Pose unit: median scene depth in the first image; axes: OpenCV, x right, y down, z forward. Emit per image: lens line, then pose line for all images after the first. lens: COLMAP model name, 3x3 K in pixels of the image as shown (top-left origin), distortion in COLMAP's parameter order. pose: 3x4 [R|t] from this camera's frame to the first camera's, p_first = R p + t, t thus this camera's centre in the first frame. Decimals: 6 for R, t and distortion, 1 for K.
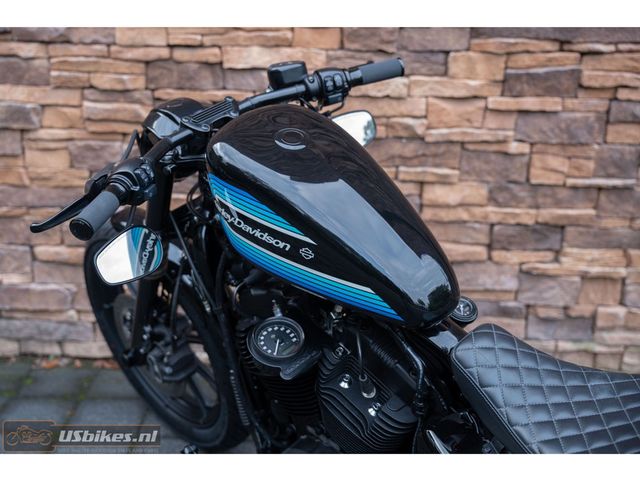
lens RADIAL K [[852.4, 0, 287.3], [0, 852.4, 220.1], [0, 0, 1]] dist [0.134156, 0.043306]
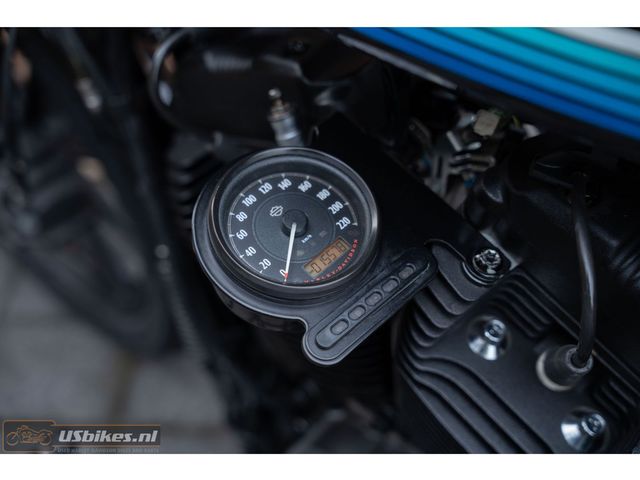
lens RADIAL K [[1137.5, 0, 319.6], [0, 1137.5, 224.7], [0, 0, 1]] dist [0.263628, -0.038344]
pose [[0.998528, 0.011731, 0.052946, -0.013904], [-0.023749, 0.972318, 0.232450, 0.026421], [-0.048753, -0.233365, 0.971166, 0.361402]]
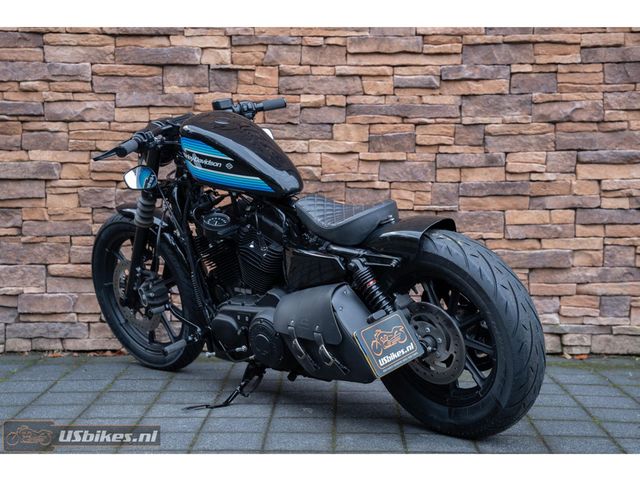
lens RADIAL K [[1137.5, 0, 319.6], [0, 1137.5, 224.7], [0, 0, 1]] dist [0.263628, -0.038344]
pose [[0.998542, -0.011410, 0.052756, 0.052927], [0.024373, 0.967399, -0.252080, 0.496311], [-0.048160, 0.252998, 0.966267, -0.935579]]
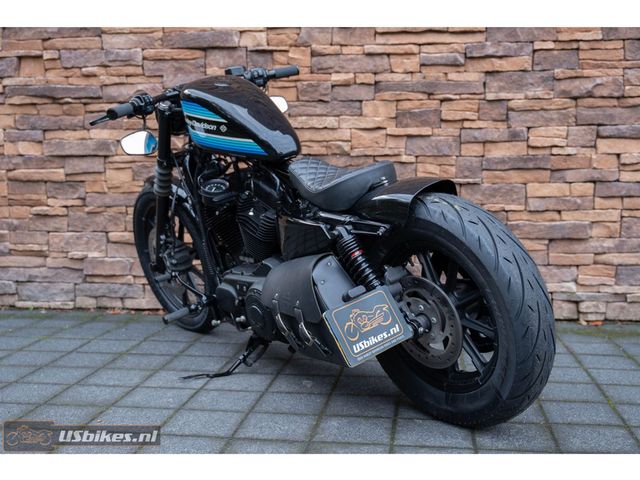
lens RADIAL K [[777.0, 0, 329.2], [0, 777.0, 253.5], [0, 0, 1]] dist [-0.015973, 0.041140]
pose [[0.998408, -0.004507, -0.056225, 0.206145], [-0.006721, 0.980196, -0.197916, 0.379892], [0.056004, 0.197979, 0.978605, -0.388439]]
